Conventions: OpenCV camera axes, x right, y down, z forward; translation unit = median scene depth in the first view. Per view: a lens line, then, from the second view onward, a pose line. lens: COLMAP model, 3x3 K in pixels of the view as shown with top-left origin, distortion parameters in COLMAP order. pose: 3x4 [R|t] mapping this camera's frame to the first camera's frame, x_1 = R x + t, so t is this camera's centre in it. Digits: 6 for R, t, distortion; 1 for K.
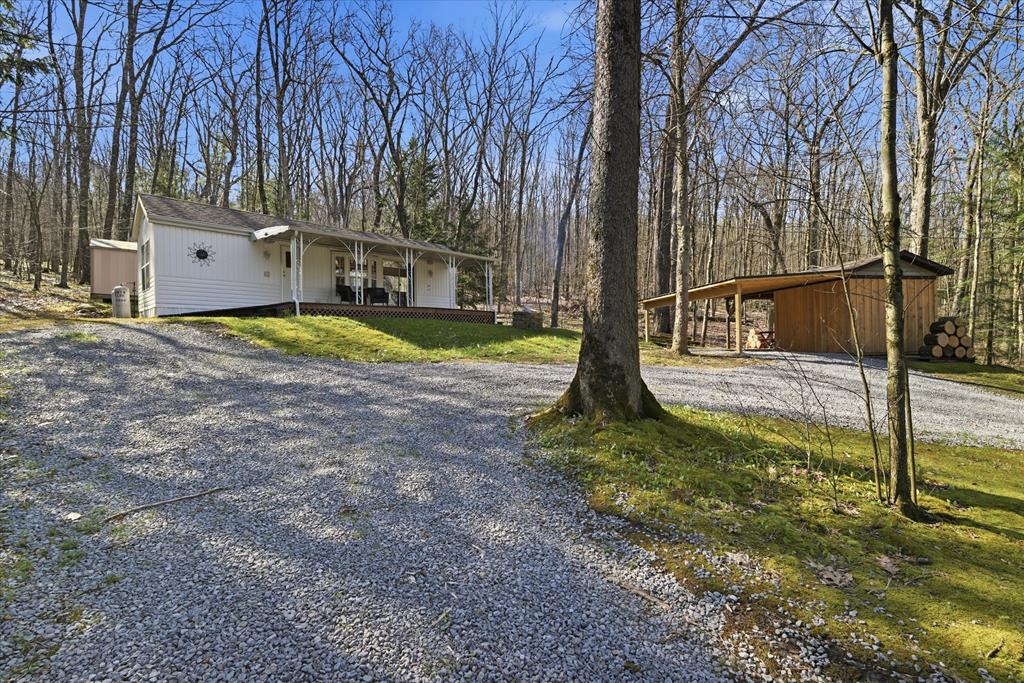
lens RADIAL K [[440.4, 0, 507.5], [0, 440.4, 346.4], [0, 0, 1]] dist [-0.000248, -0.000104]
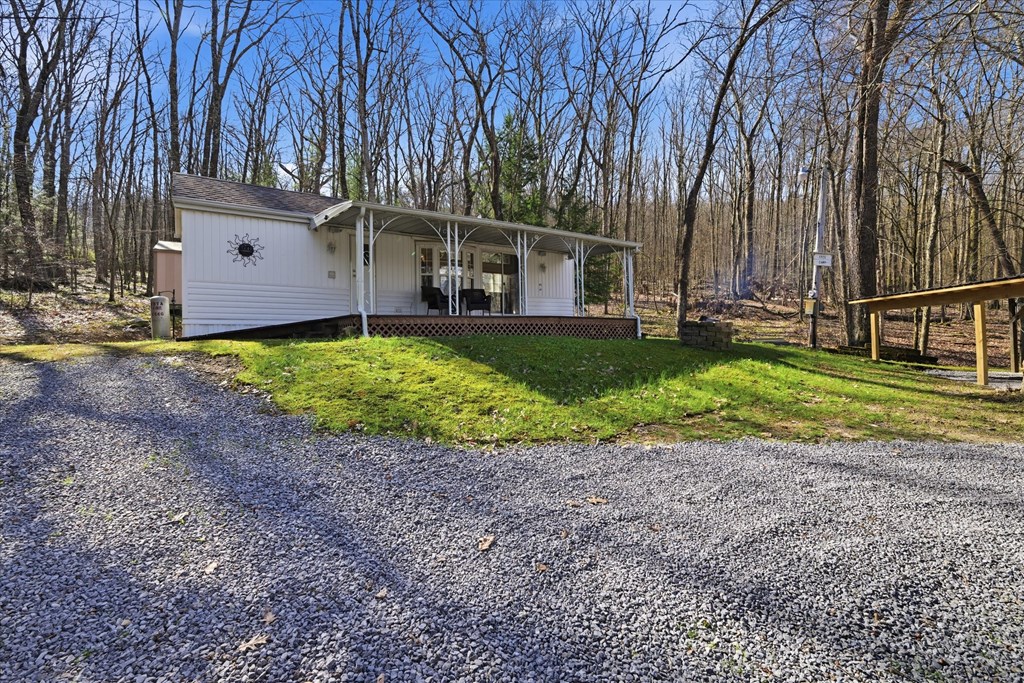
lens RADIAL K [[453.5, 0, 512.0], [0, 453.5, 341.5], [0, 0, 1]] dist [-0.000692, 0.000006]
pose [[0.983511, -0.004464, -0.180796, -0.071306], [0.002606, 0.999941, -0.010512, -0.027472], [0.180832, 0.009867, 0.983464, 0.193725]]
